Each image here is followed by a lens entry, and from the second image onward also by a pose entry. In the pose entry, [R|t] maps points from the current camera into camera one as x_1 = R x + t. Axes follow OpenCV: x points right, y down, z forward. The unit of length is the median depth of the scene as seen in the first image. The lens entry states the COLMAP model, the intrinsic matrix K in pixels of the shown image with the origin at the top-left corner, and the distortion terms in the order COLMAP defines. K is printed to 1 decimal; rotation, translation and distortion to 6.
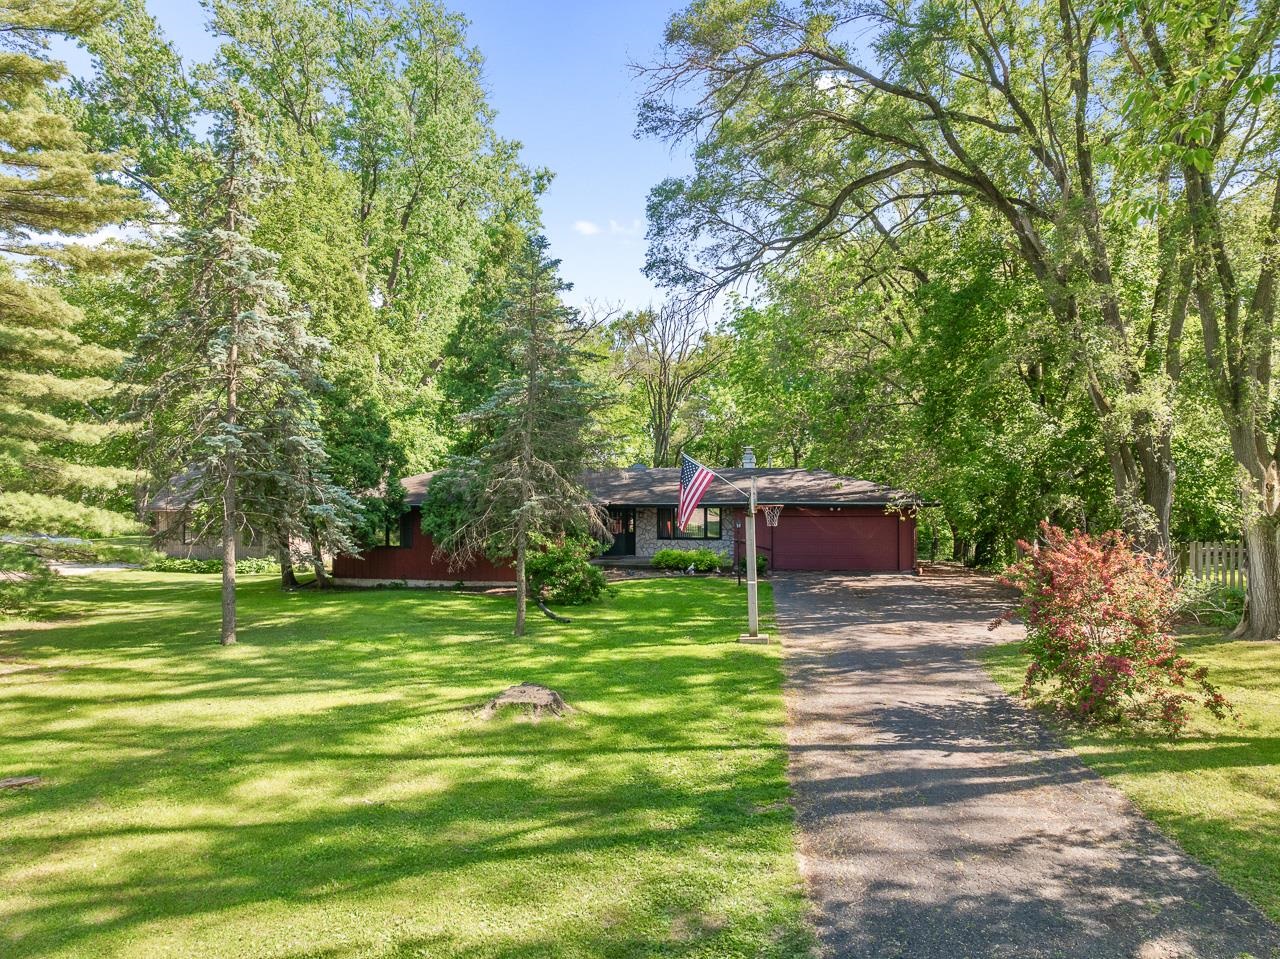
lens RADIAL K [[980.8, 0, 639.2], [0, 980.8, 483.1], [0, 0, 1]] dist [-0.009135, 0.006692]
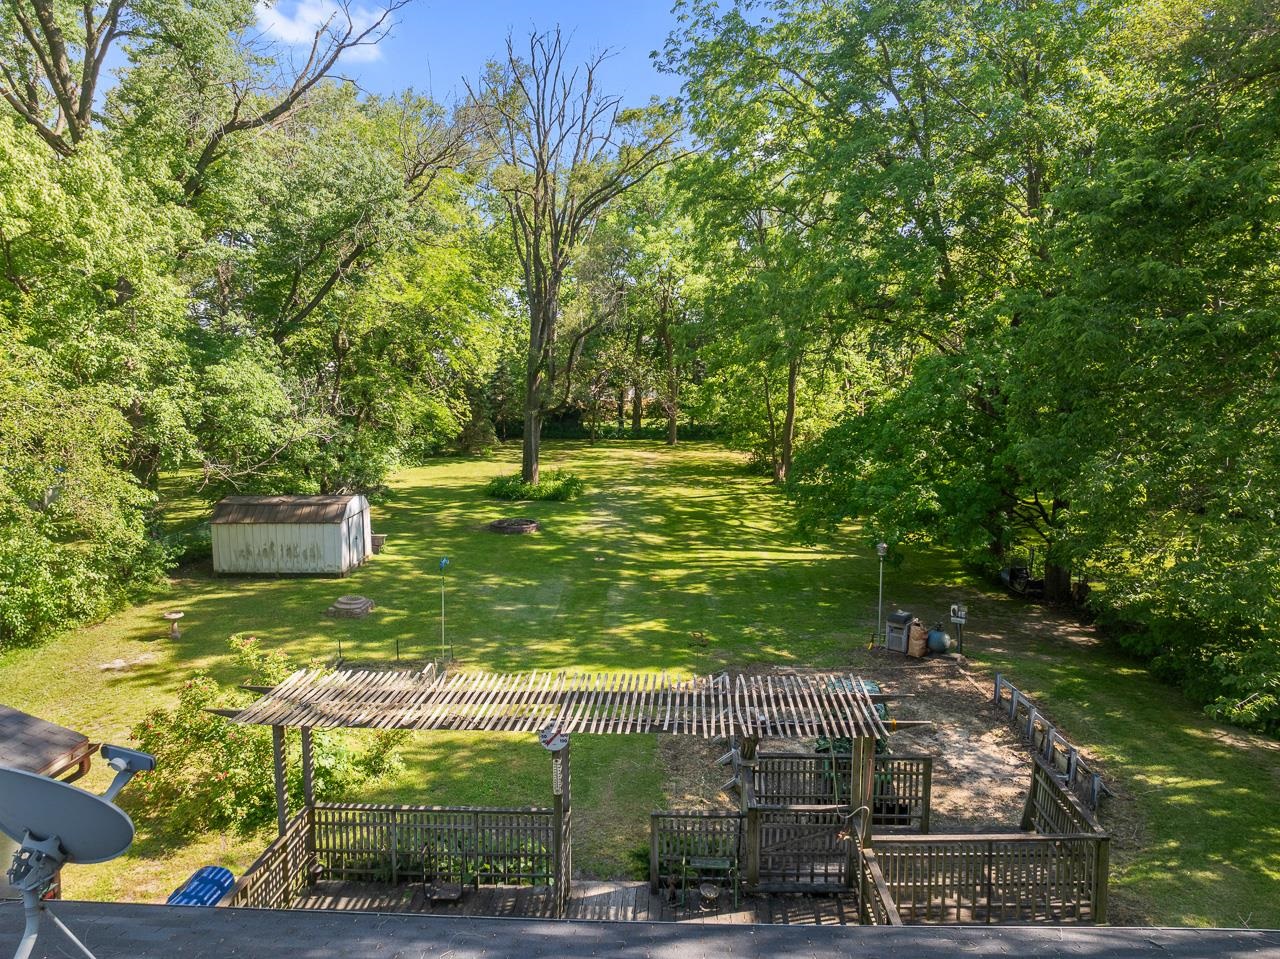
lens RADIAL K [[980.8, 0, 643.6], [0, 980.8, 480.1], [0, 0, 1]] dist [-0.009135, 0.006692]
pose [[0.995318, -0.012718, 0.095818, 0.057759], [-0.000139, 0.991117, 0.132996, -0.066664], [-0.096658, -0.132387, 0.986474, 1.044019]]
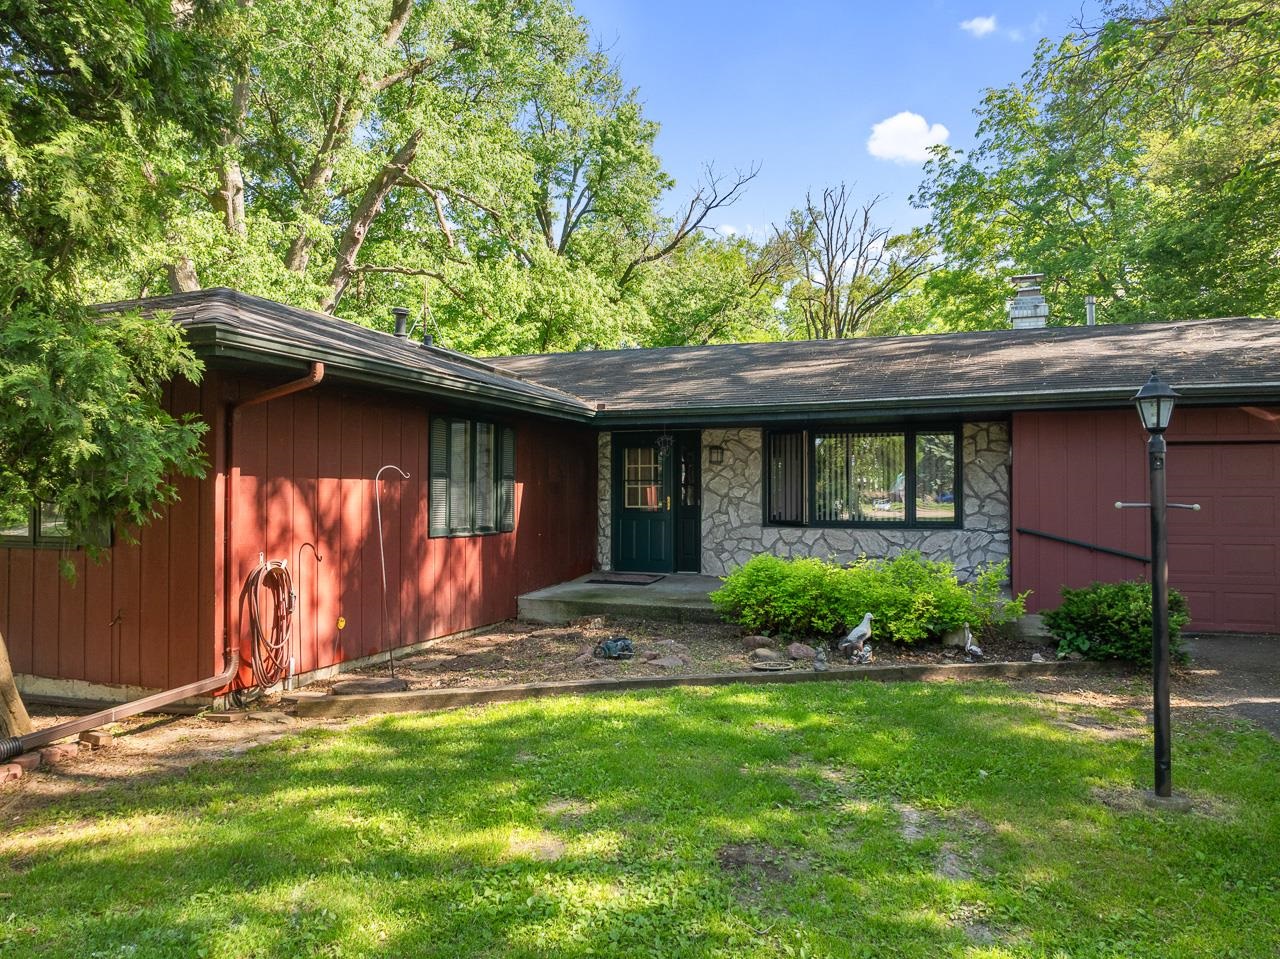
lens RADIAL K [[980.8, 0, 643.2], [0, 980.8, 482.7], [0, 0, 1]] dist [-0.009135, 0.006692]
pose [[0.984096, -0.003504, -0.177602, 0.038088], [0.003067, 0.999992, -0.002737, 0.042735], [0.177610, 0.002149, 0.984099, 0.657318]]
